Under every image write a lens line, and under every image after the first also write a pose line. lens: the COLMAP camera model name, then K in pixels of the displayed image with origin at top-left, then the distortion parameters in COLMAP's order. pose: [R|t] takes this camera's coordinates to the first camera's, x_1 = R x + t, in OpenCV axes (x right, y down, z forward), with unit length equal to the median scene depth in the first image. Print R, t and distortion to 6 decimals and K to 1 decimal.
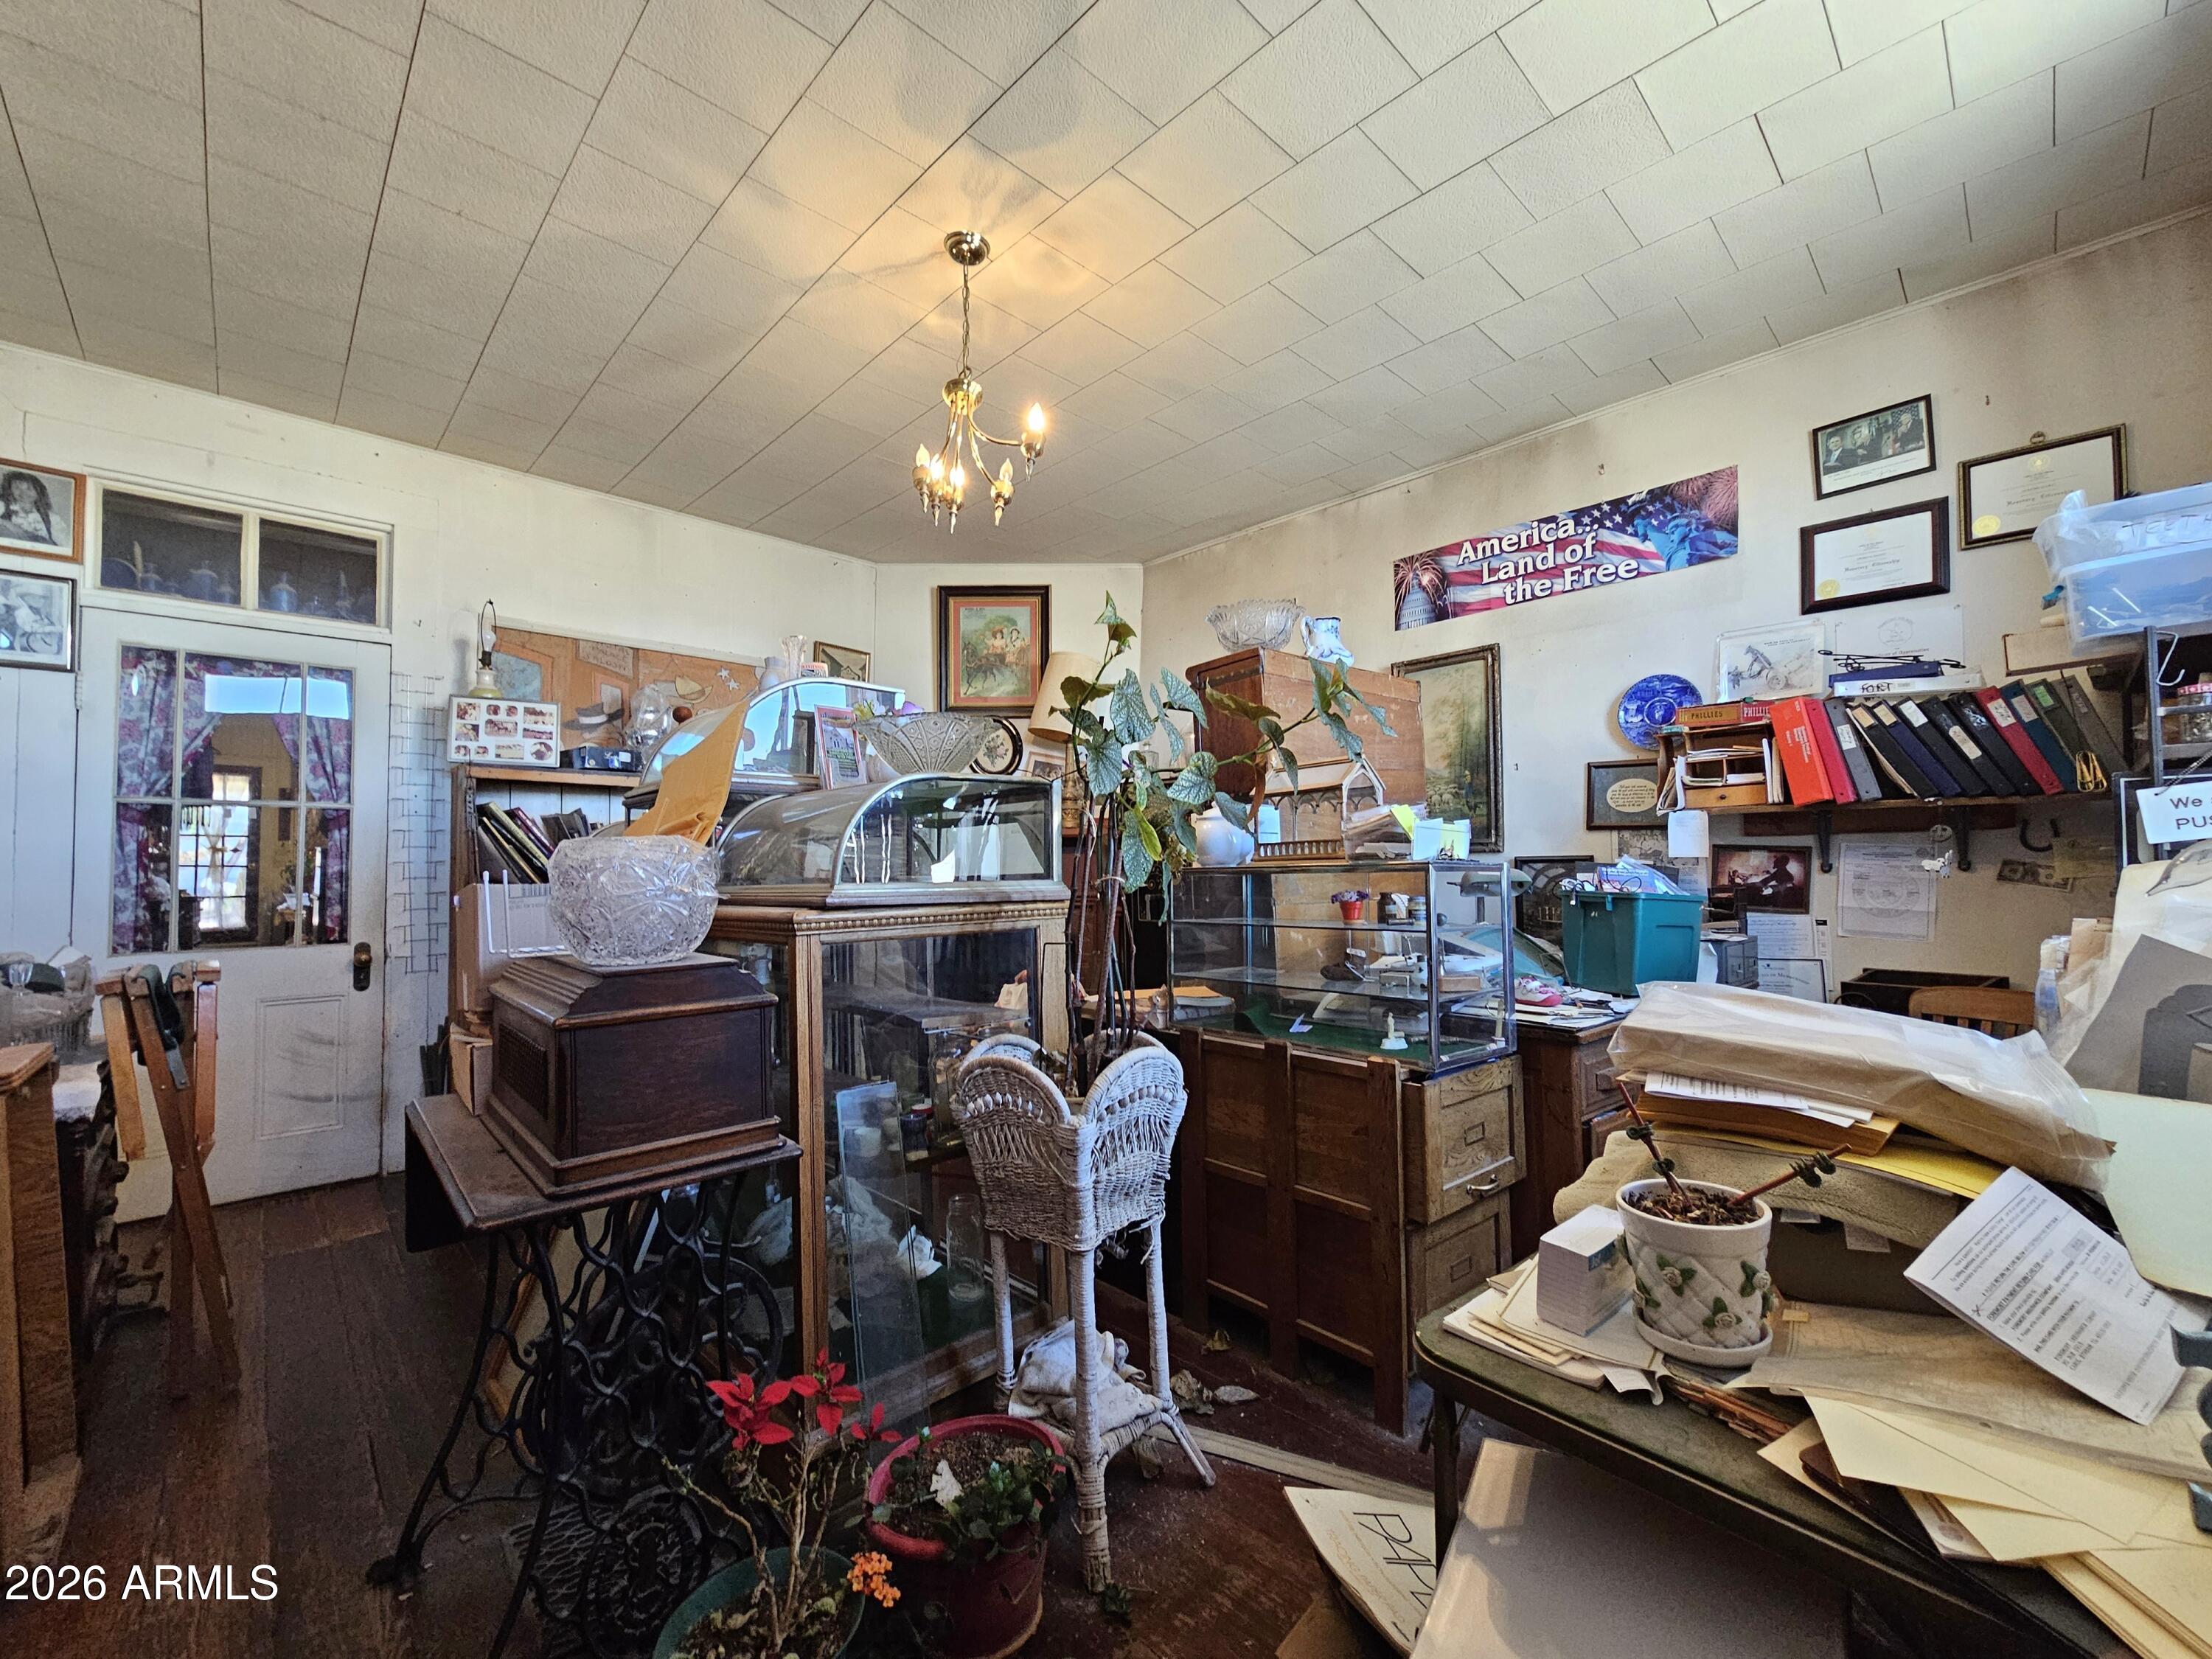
lens RADIAL K [[901.3, 0, 1097.7], [0, 901.3, 835.2], [0, 0, 1]] dist [-0.001712, -0.000697]
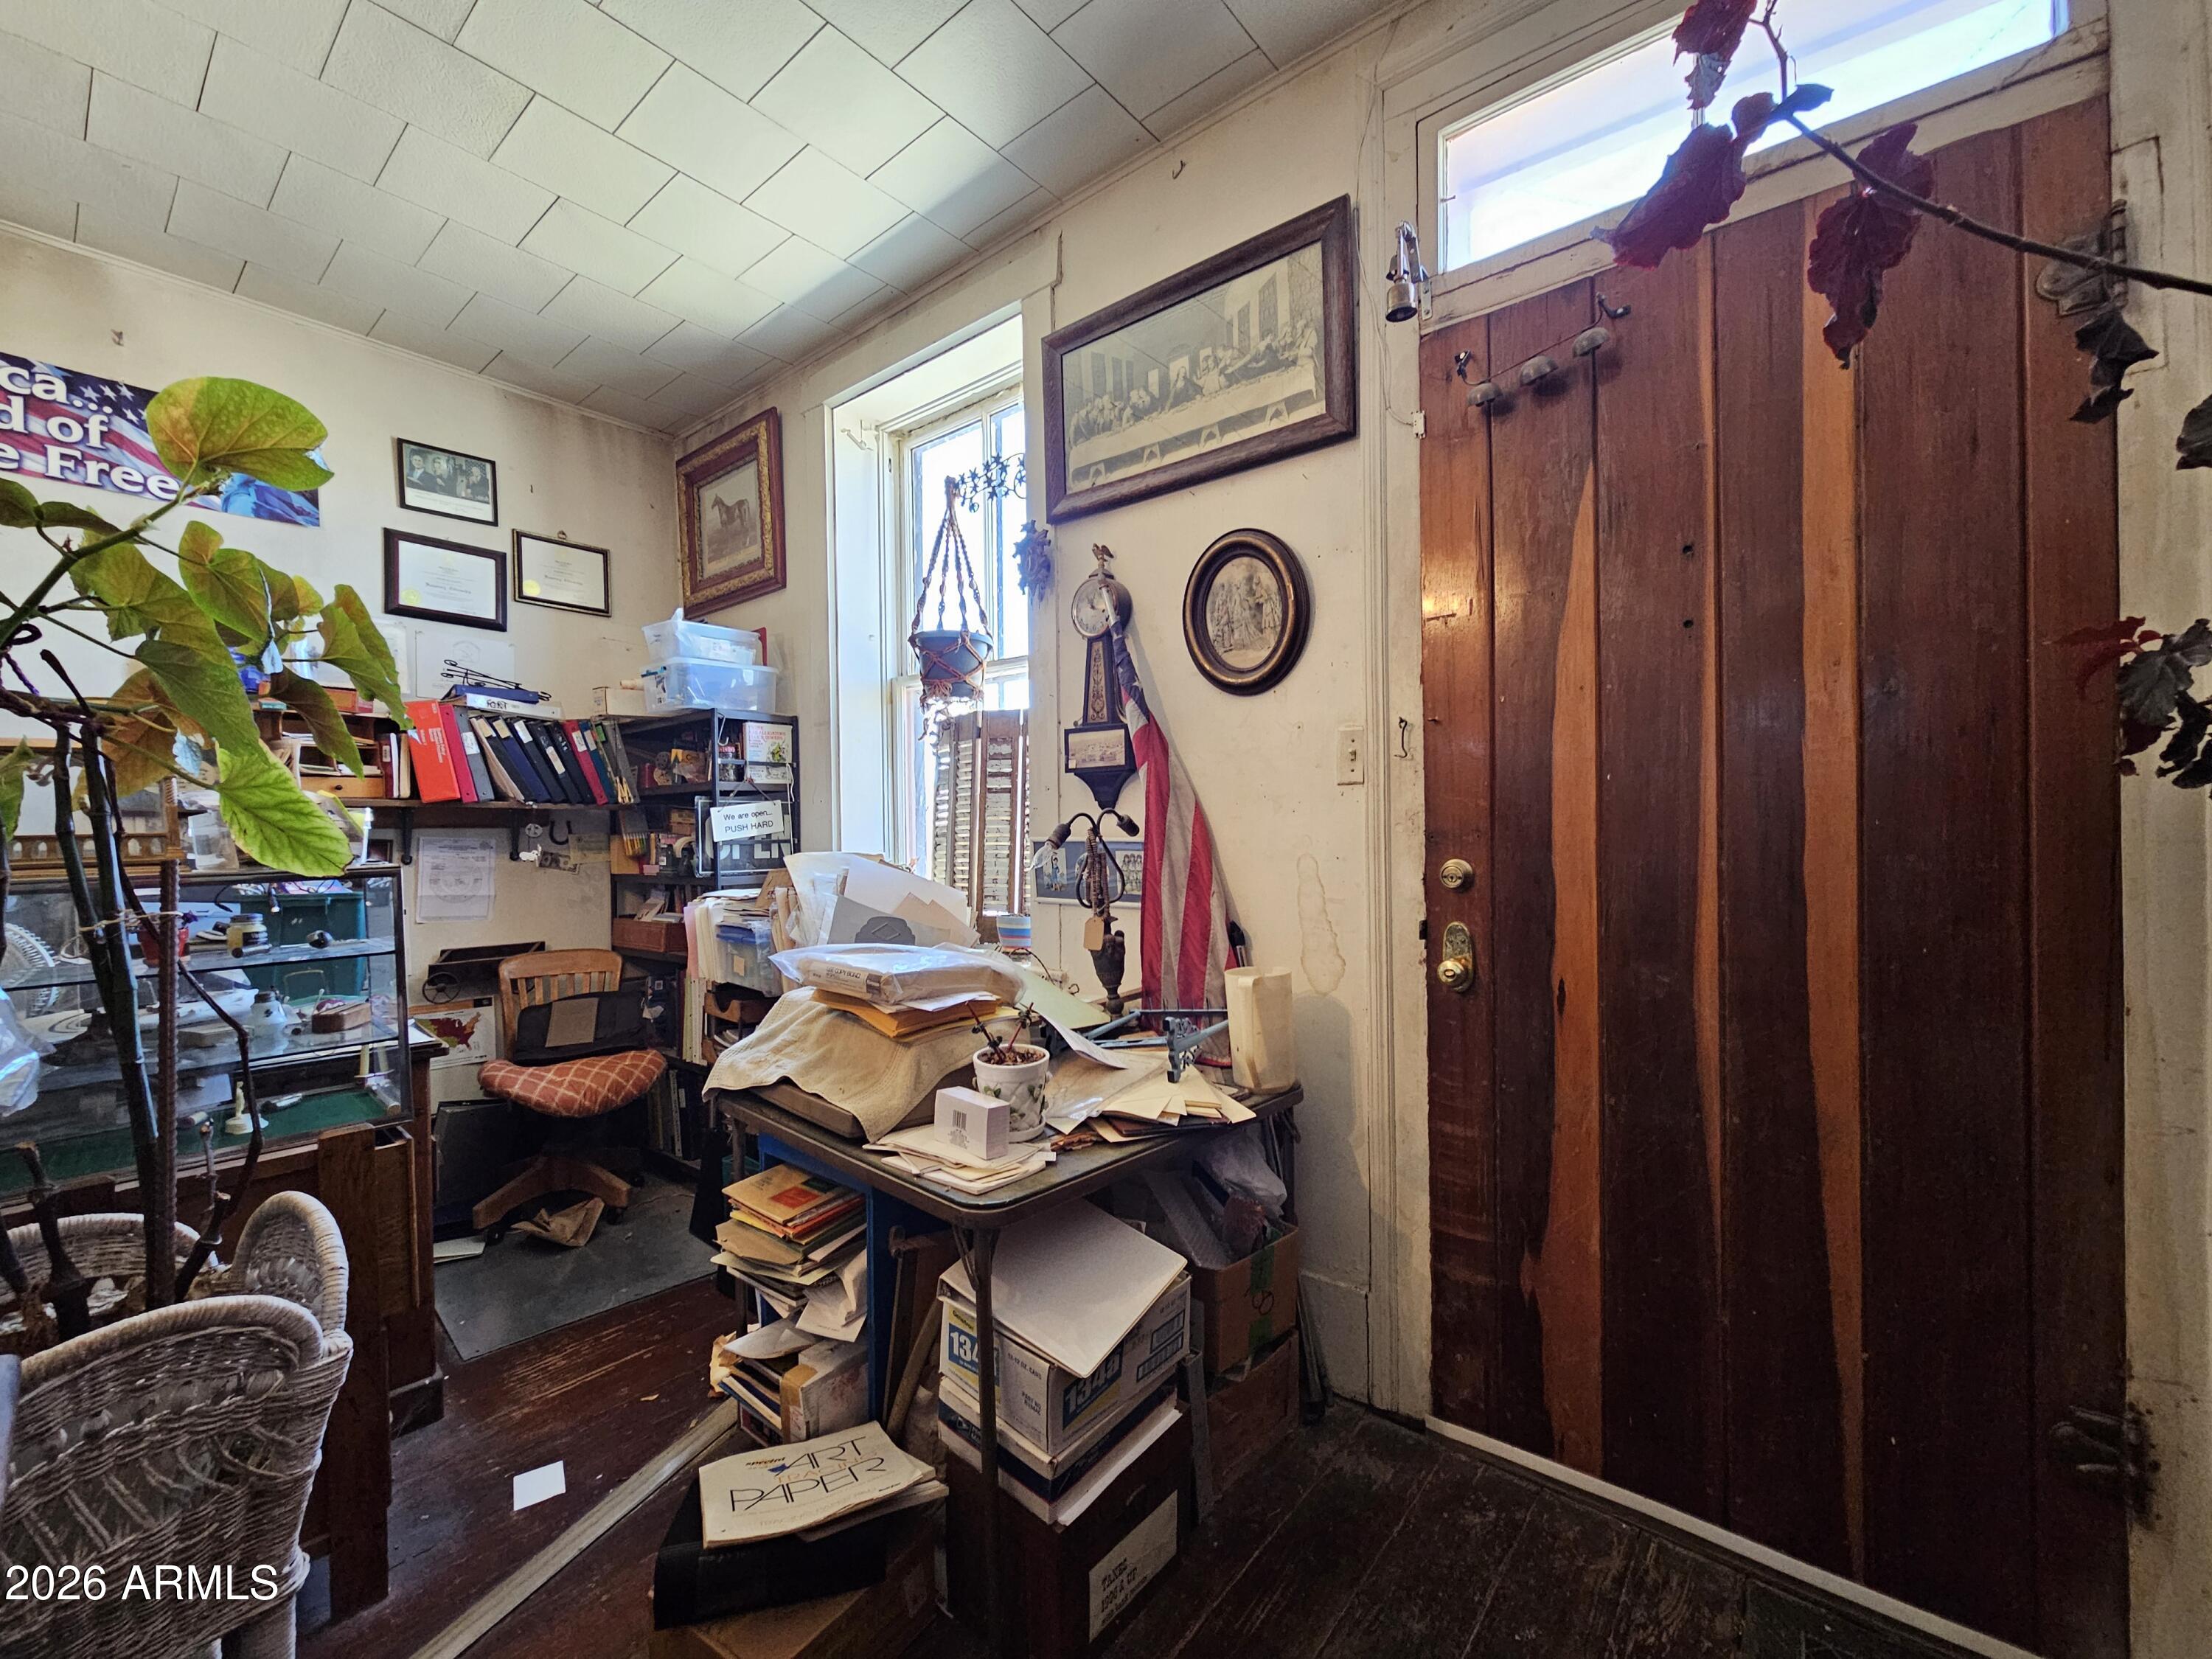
lens RADIAL K [[901.3, 0, 1101.5], [0, 901.3, 830.9], [0, 0, 1]] dist [-0.001712, -0.000697]
pose [[-0.114281, 0.009439, 0.993404, -0.354486], [-0.022751, 0.999668, -0.012116, -0.004147], [-0.993188, -0.023985, -0.114029, 0.330556]]
